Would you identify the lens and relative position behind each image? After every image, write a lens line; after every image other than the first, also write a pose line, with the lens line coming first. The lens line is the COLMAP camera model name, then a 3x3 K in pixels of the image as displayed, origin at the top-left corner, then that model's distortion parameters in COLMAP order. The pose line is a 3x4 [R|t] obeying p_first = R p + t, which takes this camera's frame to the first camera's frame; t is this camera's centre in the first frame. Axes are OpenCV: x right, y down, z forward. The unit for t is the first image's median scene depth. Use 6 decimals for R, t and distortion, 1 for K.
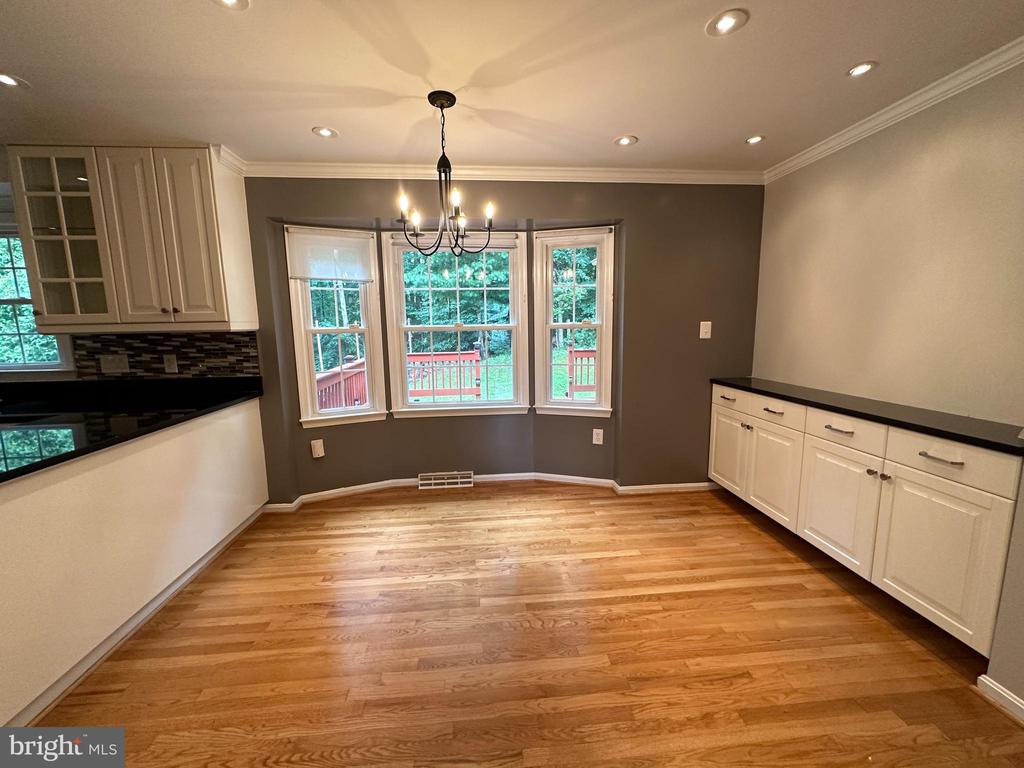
lens RADIAL K [[409.5, 0, 511.2], [0, 409.5, 382.2], [0, 0, 1]] dist [-0.002334, 0.000177]
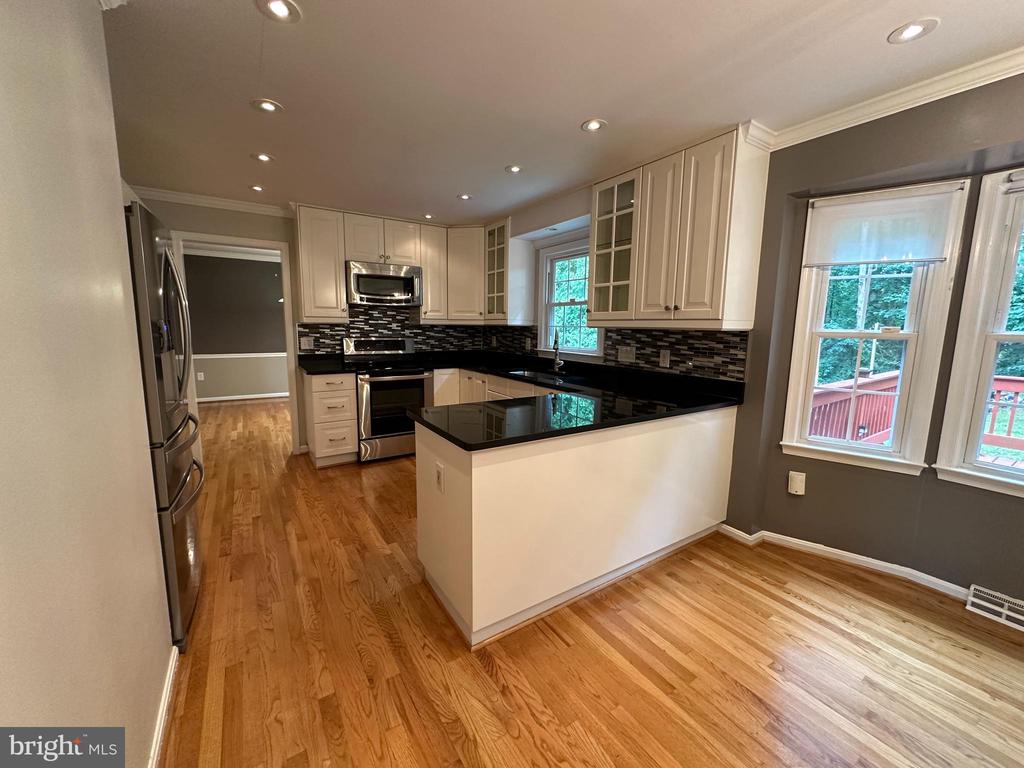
lens RADIAL K [[409.5, 0, 510.7], [0, 409.5, 380.8], [0, 0, 1]] dist [-0.002334, 0.000177]
pose [[0.470077, 0.144257, -0.870757, -0.086190], [-0.147705, 0.985498, 0.083528, -0.017931], [0.870179, 0.089350, 0.484568, 0.142325]]
